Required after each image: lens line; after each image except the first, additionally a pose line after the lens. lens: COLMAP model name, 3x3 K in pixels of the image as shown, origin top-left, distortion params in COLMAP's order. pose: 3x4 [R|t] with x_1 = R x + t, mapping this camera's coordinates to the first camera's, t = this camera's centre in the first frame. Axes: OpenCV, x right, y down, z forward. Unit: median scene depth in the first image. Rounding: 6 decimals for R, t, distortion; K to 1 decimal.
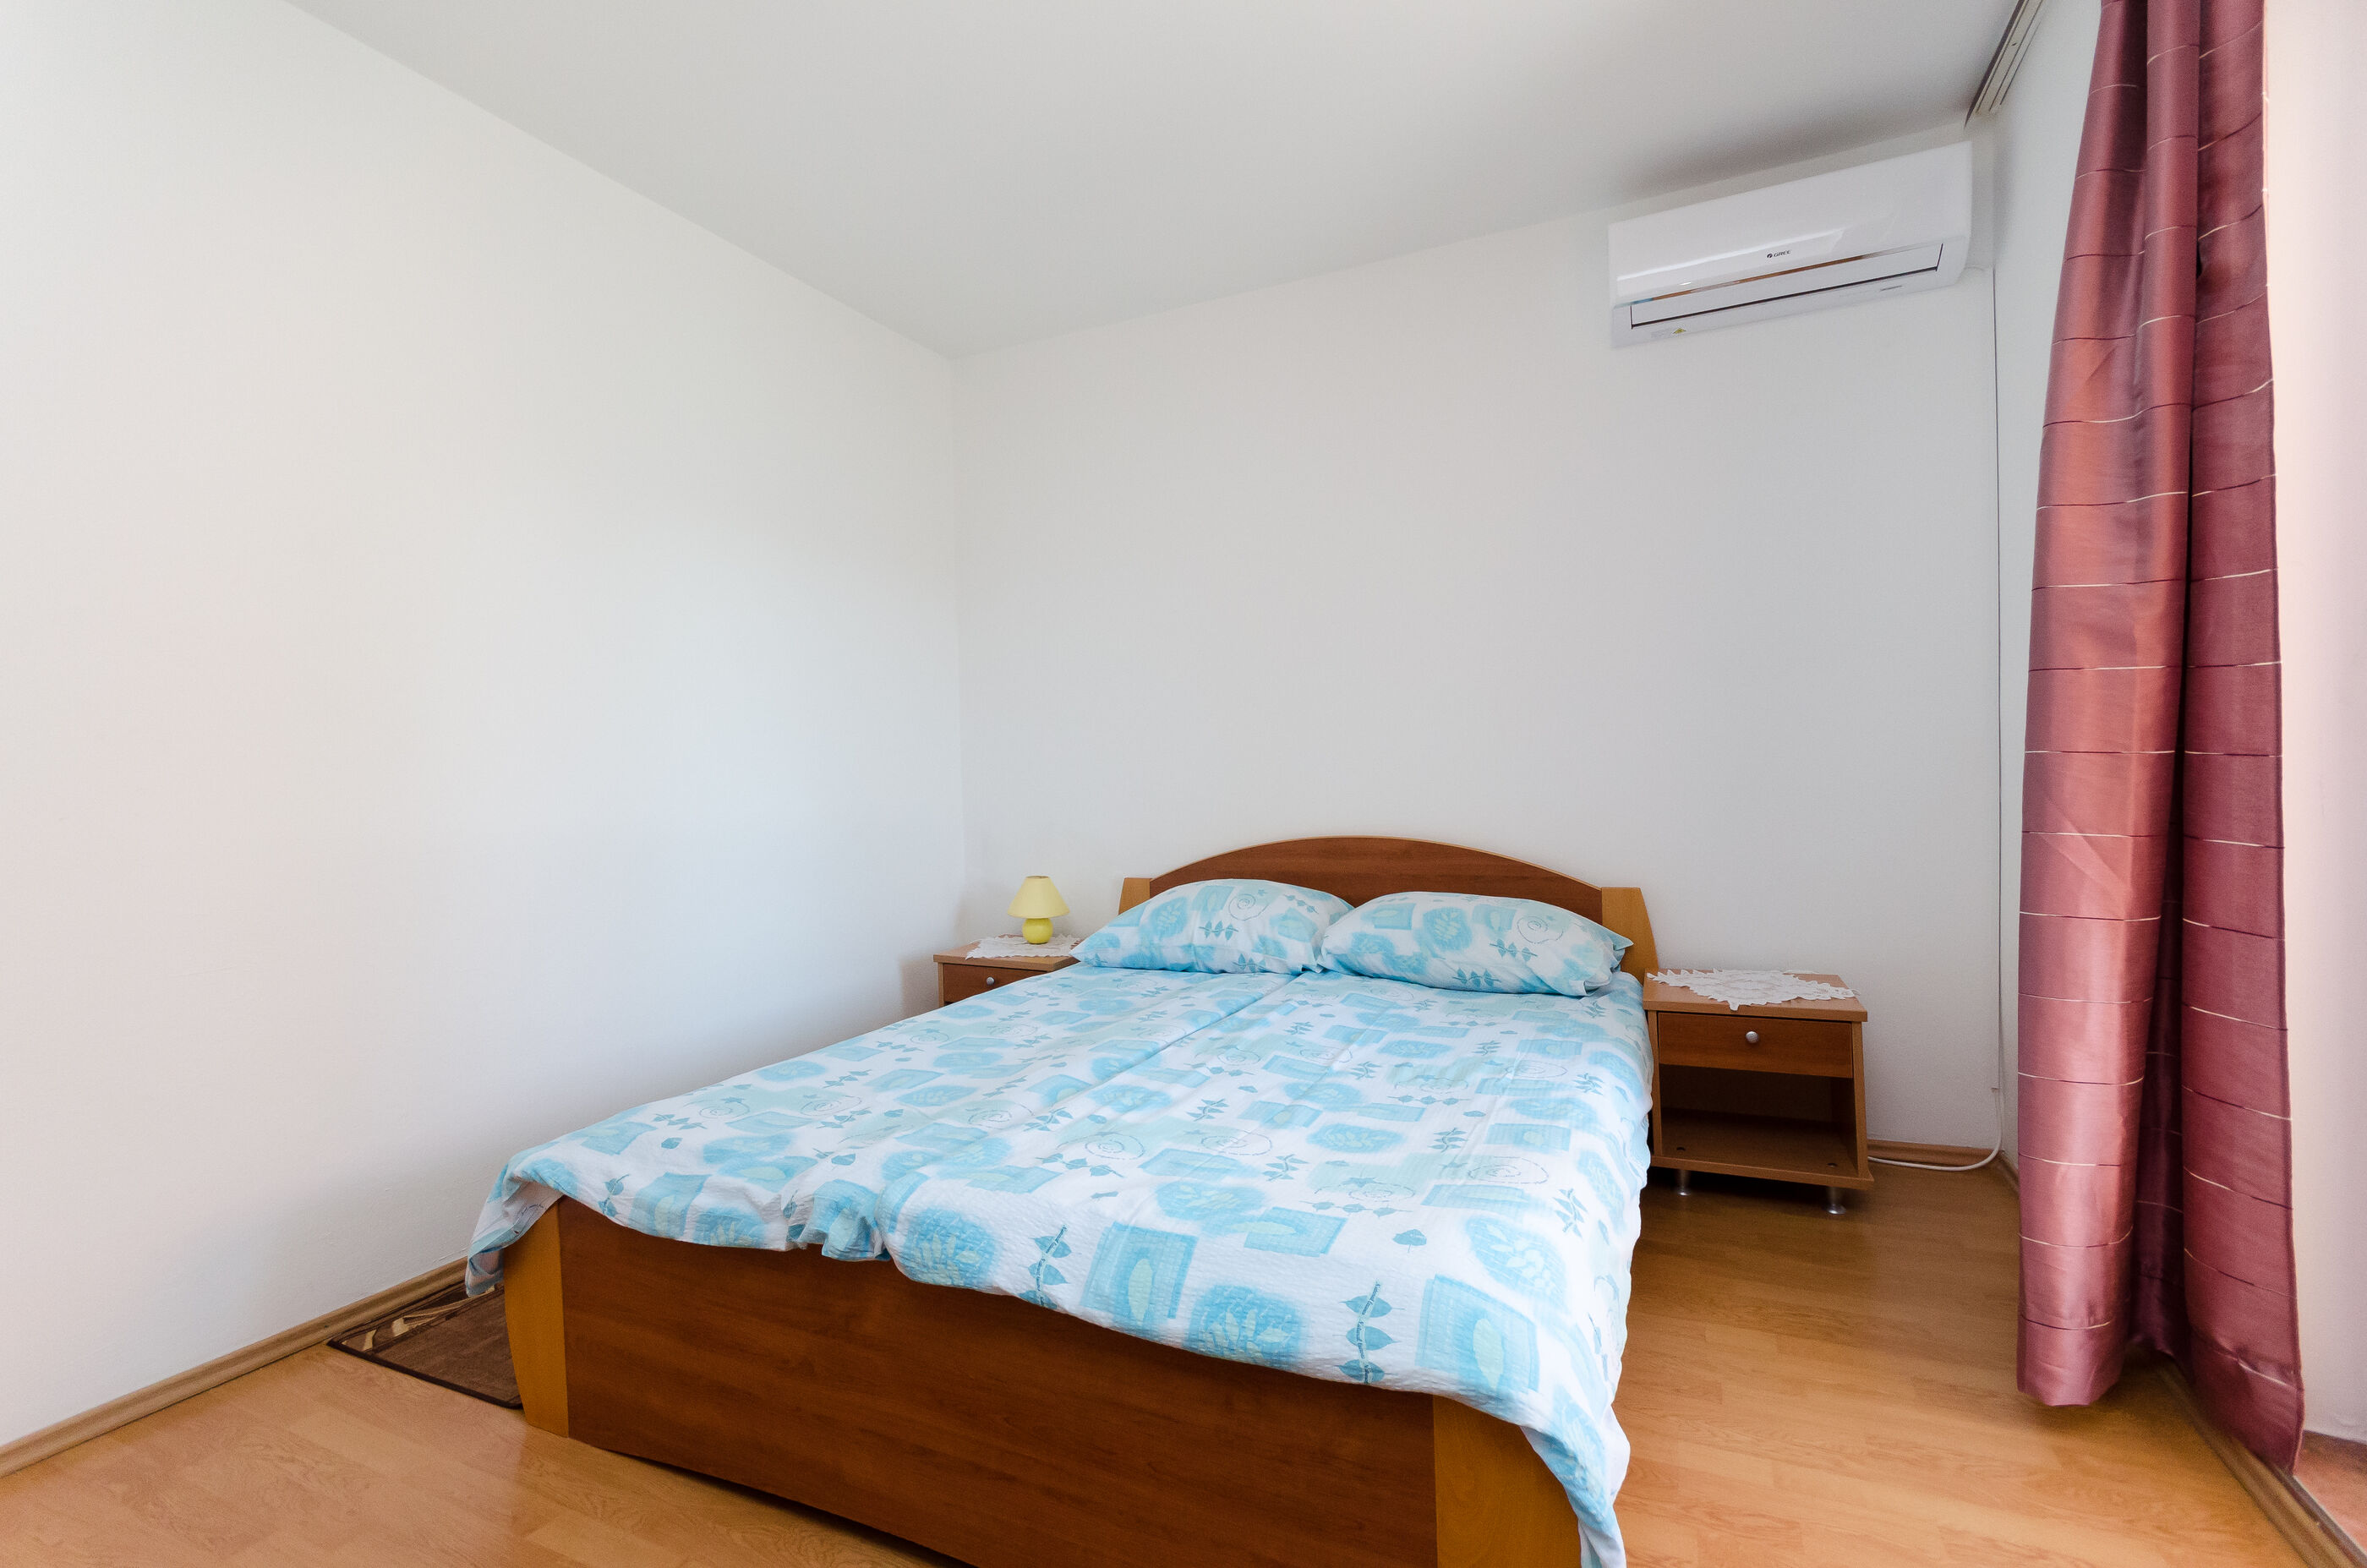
lens RADIAL K [[1024.5, 0, 1183.5], [0, 1024.5, 784.0], [0, 0, 1]] dist [0.000047, 0.000084]
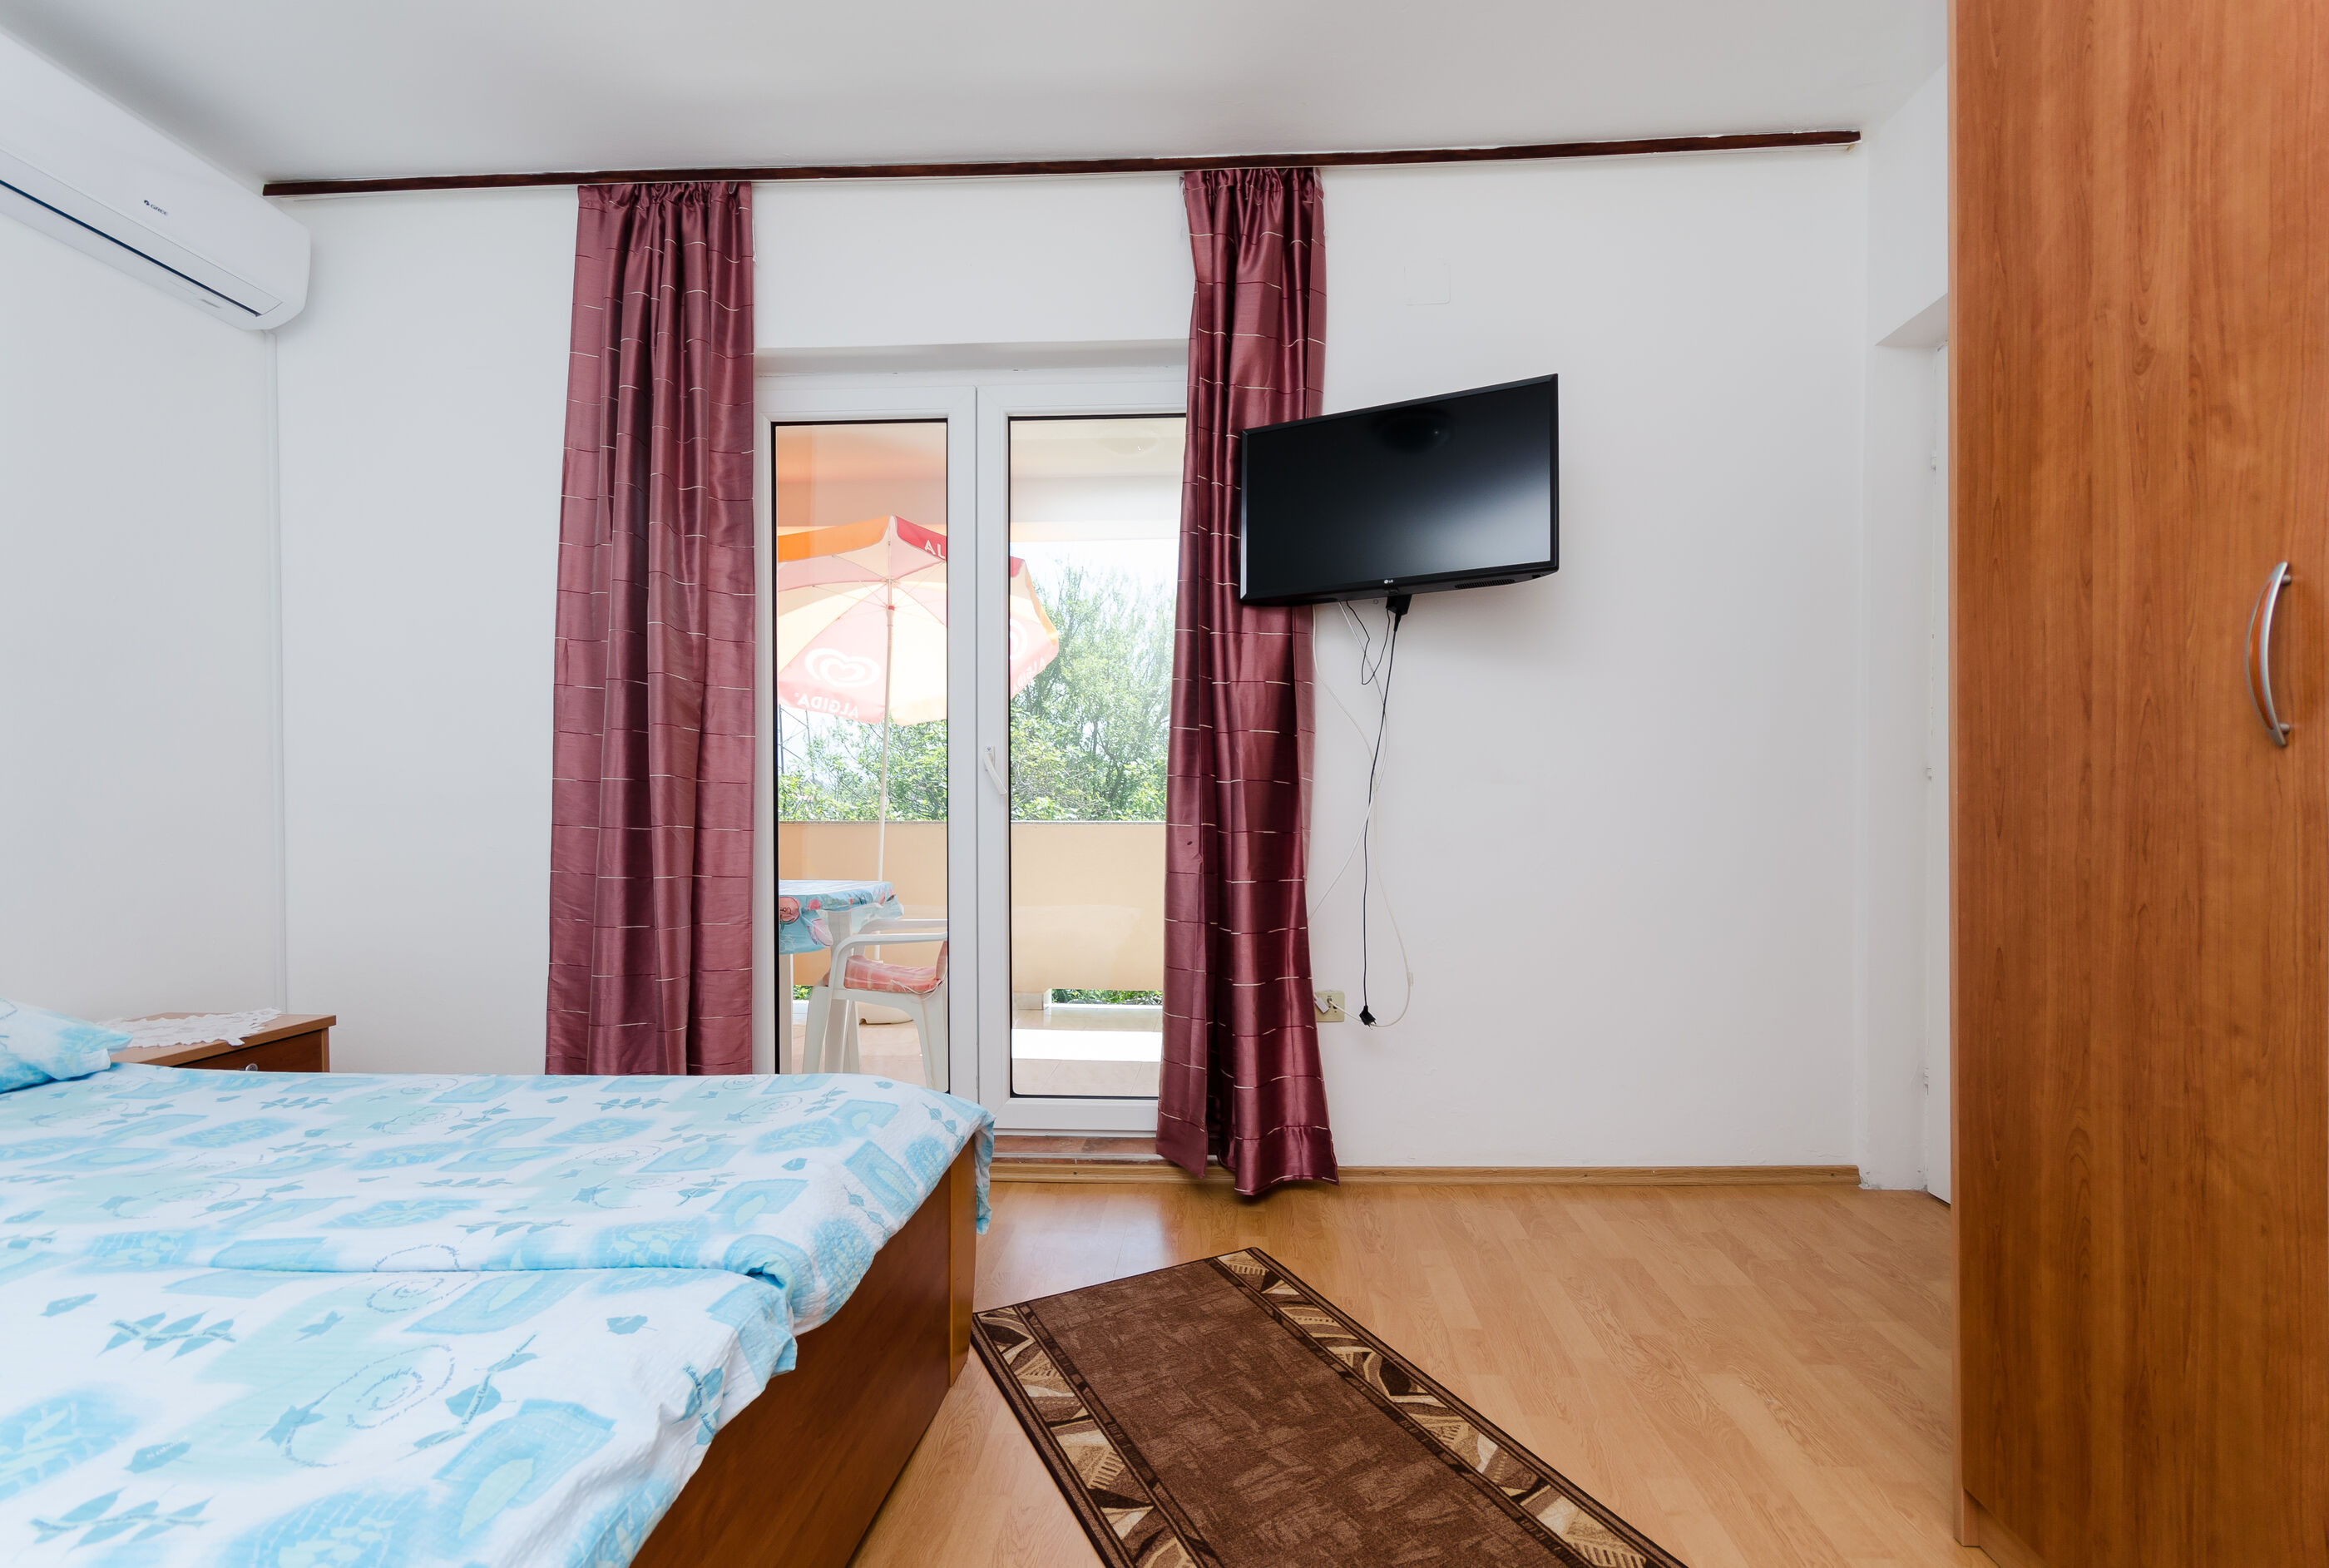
lens RADIAL K [[1070.1, 0, 1167.4], [0, 1070.1, 831.3], [0, 0, 1]] dist [-0.000465, -0.000440]
pose [[-0.369035, 0.016225, 0.929274, -0.621654], [0.017692, 0.999789, -0.010431, 0.053821], [-0.929247, 0.012591, -0.369244, 0.559735]]
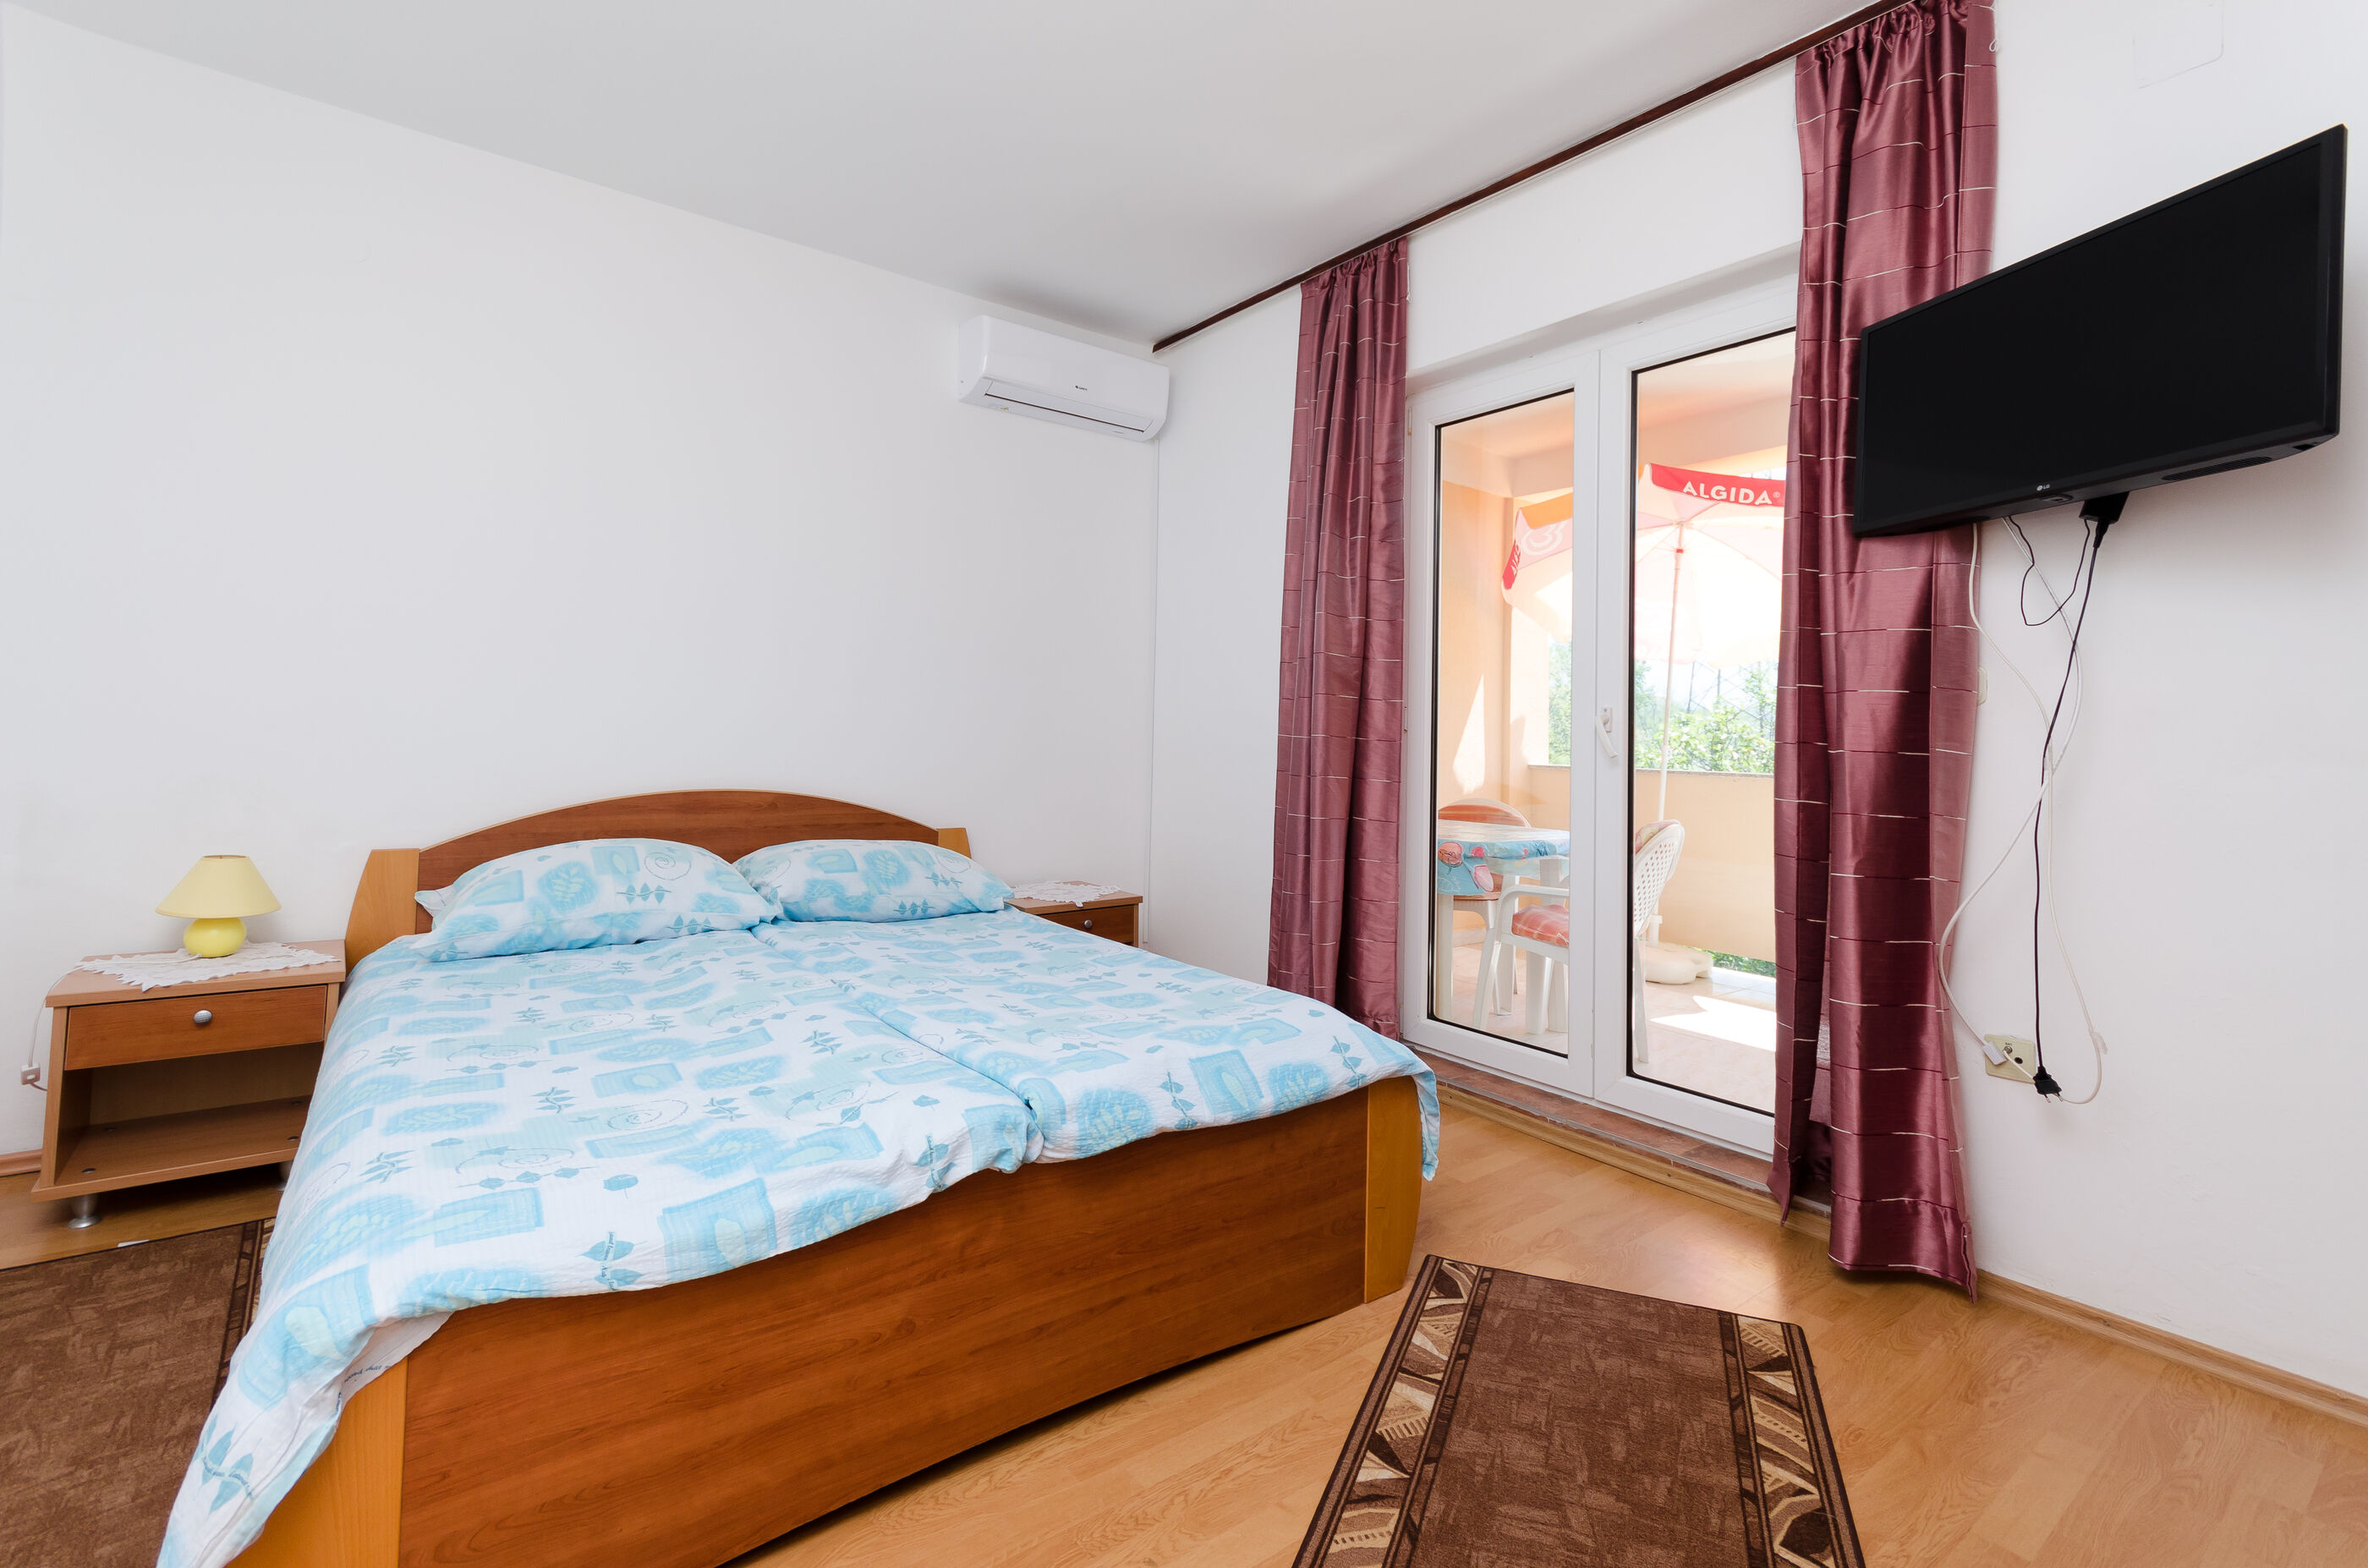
lens RADIAL K [[1058.7, 0, 1165.7], [0, 1058.7, 699.5], [0, 0, 1]] dist [0.001659, 0.000592]
pose [[0.476348, 0.069164, 0.876533, -0.687147], [-0.028300, 0.997591, -0.063337, 0.022459], [-0.878801, 0.005365, 0.477157, 0.183237]]
